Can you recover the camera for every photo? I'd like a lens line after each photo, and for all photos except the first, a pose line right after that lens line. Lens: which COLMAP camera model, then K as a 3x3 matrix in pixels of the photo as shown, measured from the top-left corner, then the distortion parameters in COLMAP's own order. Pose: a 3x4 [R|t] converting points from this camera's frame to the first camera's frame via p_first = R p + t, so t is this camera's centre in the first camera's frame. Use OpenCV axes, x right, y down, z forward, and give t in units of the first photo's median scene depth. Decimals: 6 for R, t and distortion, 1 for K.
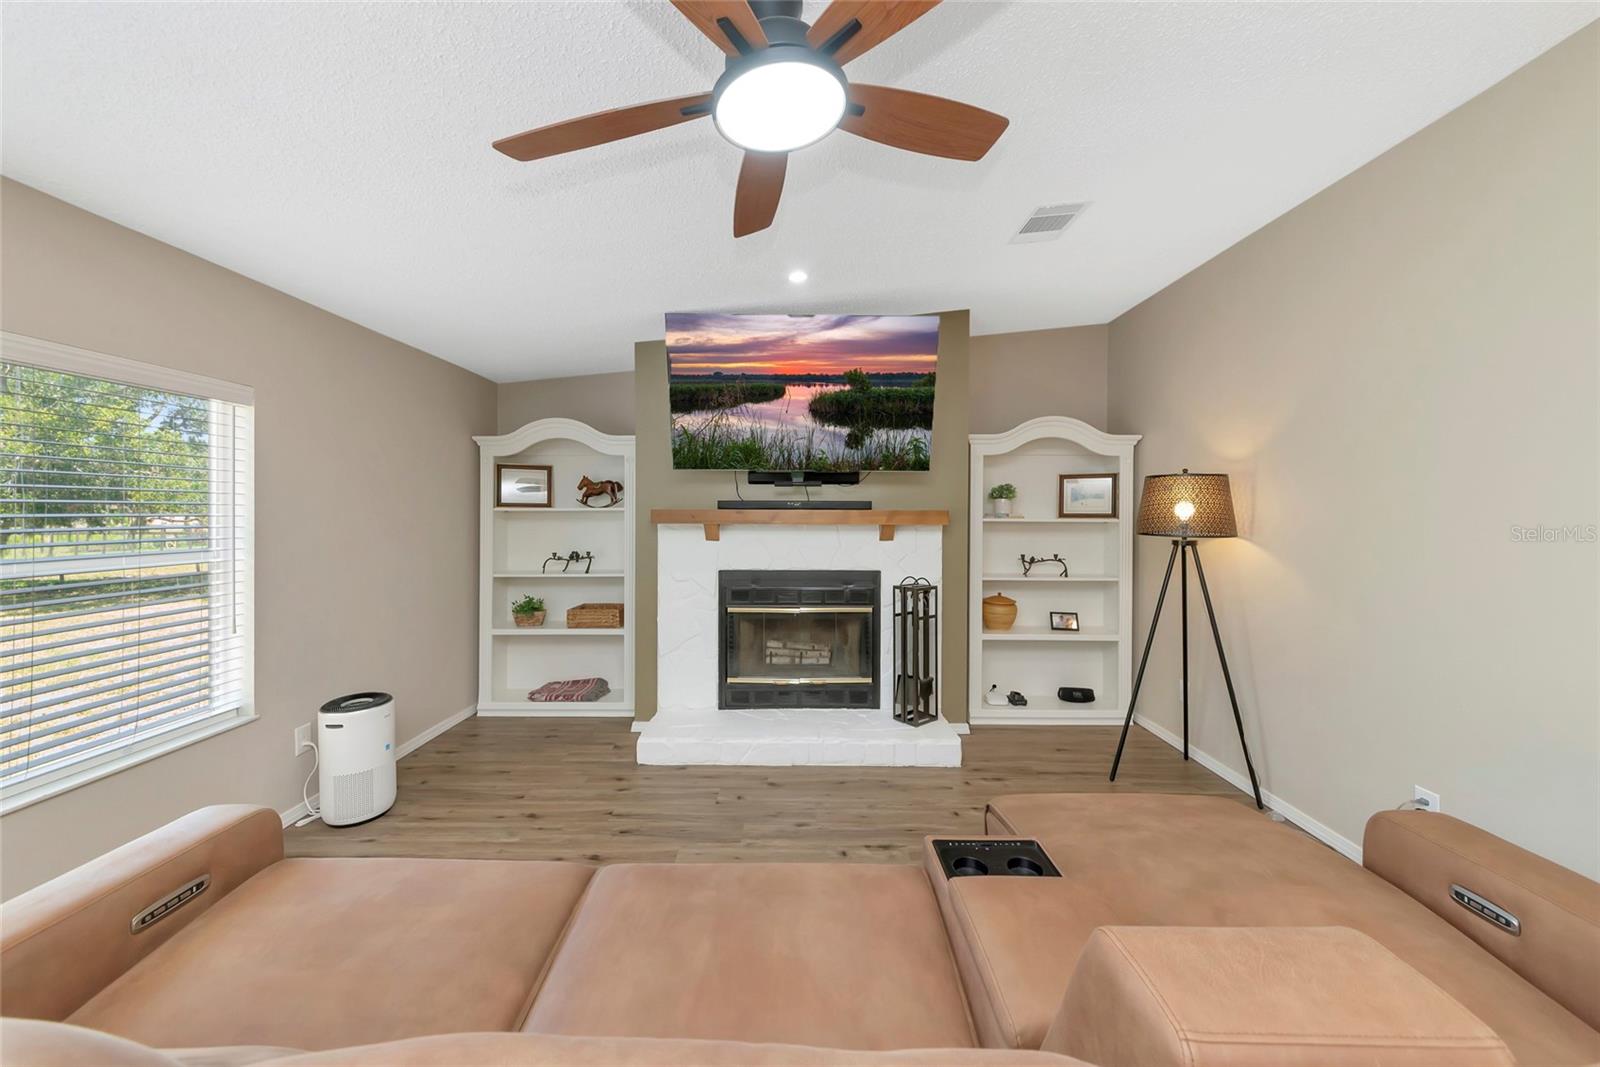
lens RADIAL K [[587.3, 0, 786.4], [0, 587.3, 519.2], [0, 0, 1]] dist [0.000414, -0.000925]
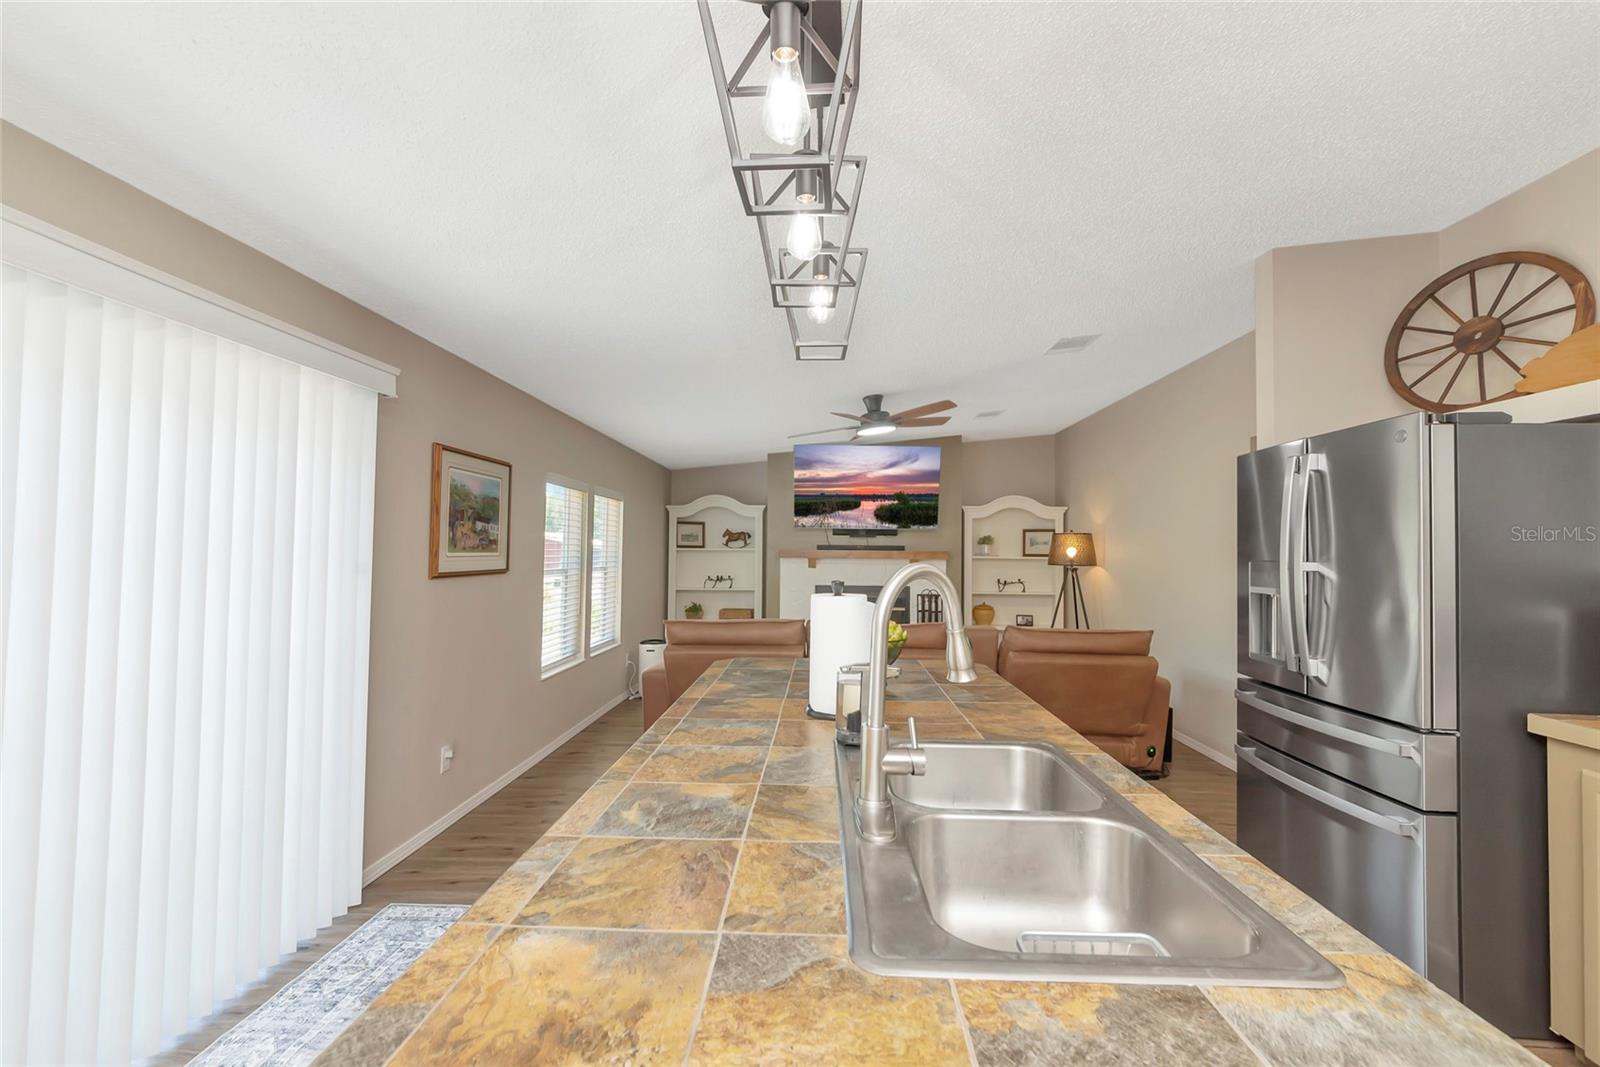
lens RADIAL K [[662.7, 0, 789.1], [0, 662.7, 540.5], [0, 0, 1]] dist [-0.003529, -0.000653]
pose [[0.999502, 0.005960, -0.030989, -0.131367], [-0.006922, 0.999495, -0.031028, 0.016555], [0.030788, 0.031227, 0.999038, -0.933021]]
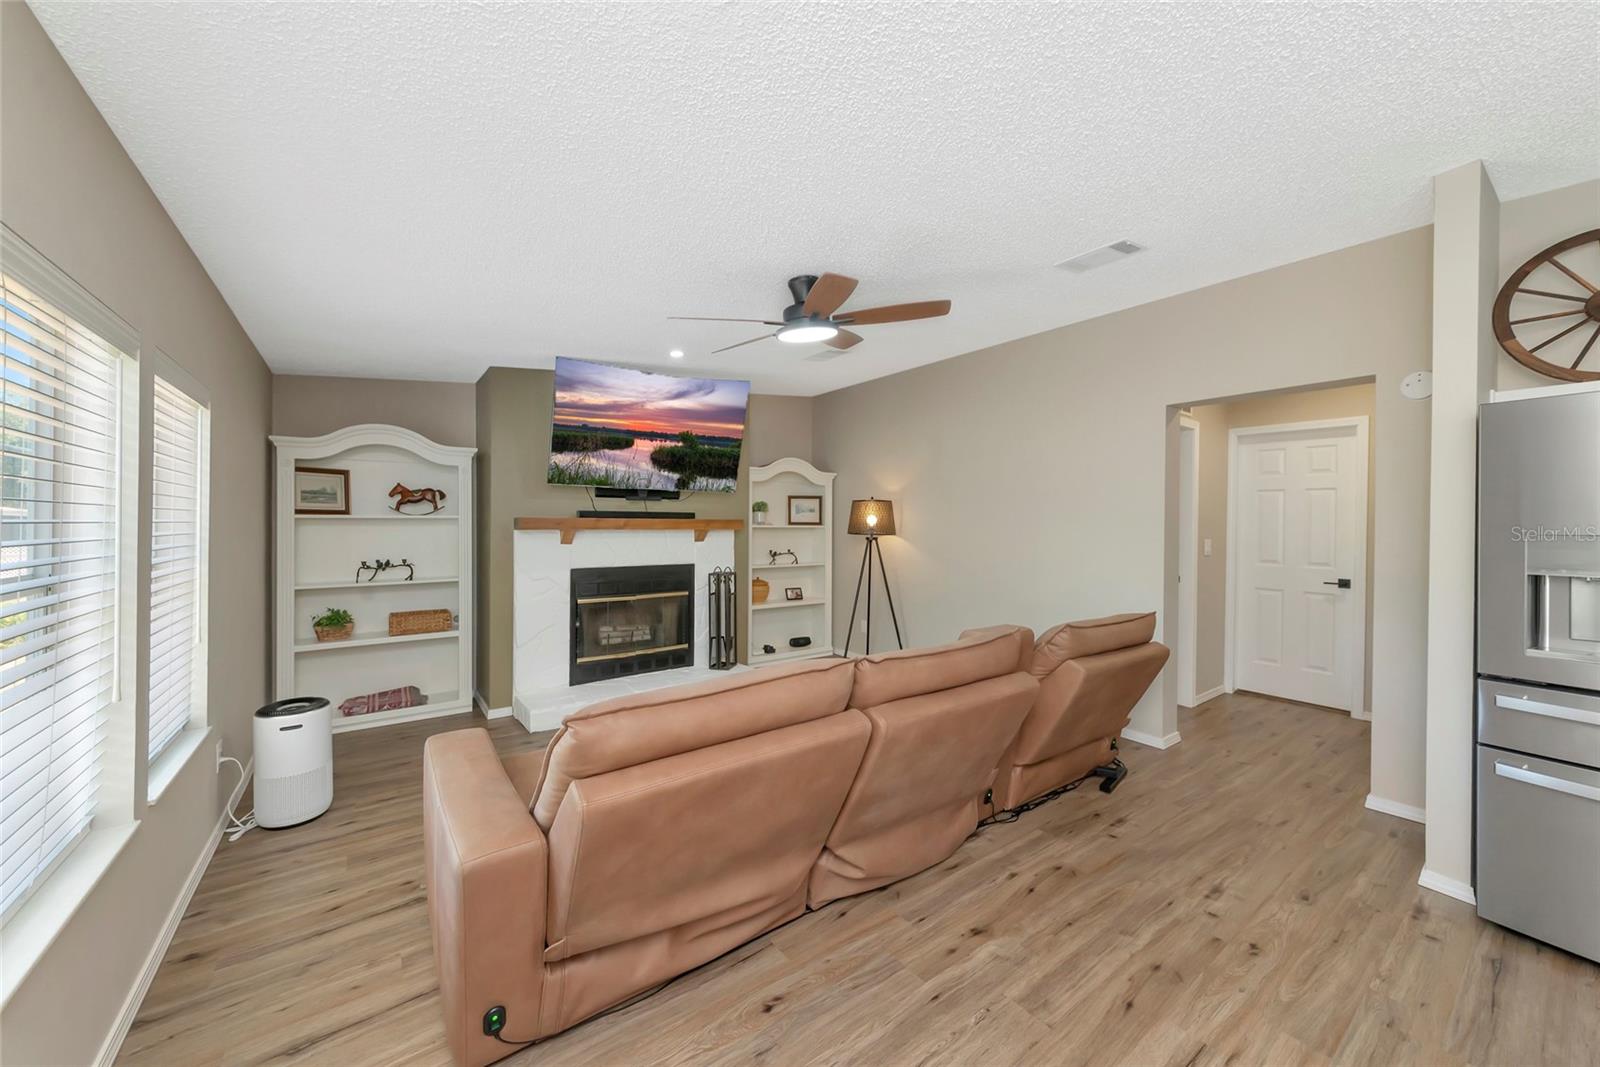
lens RADIAL K [[587.3, 0, 807.1], [0, 587.3, 527.4], [0, 0, 1]] dist [0.000414, -0.000925]
pose [[0.798504, -0.003387, 0.601980, -0.442629], [0.002601, 0.999994, 0.002176, 0.001237], [-0.601984, -0.000172, 0.798508, -0.238748]]
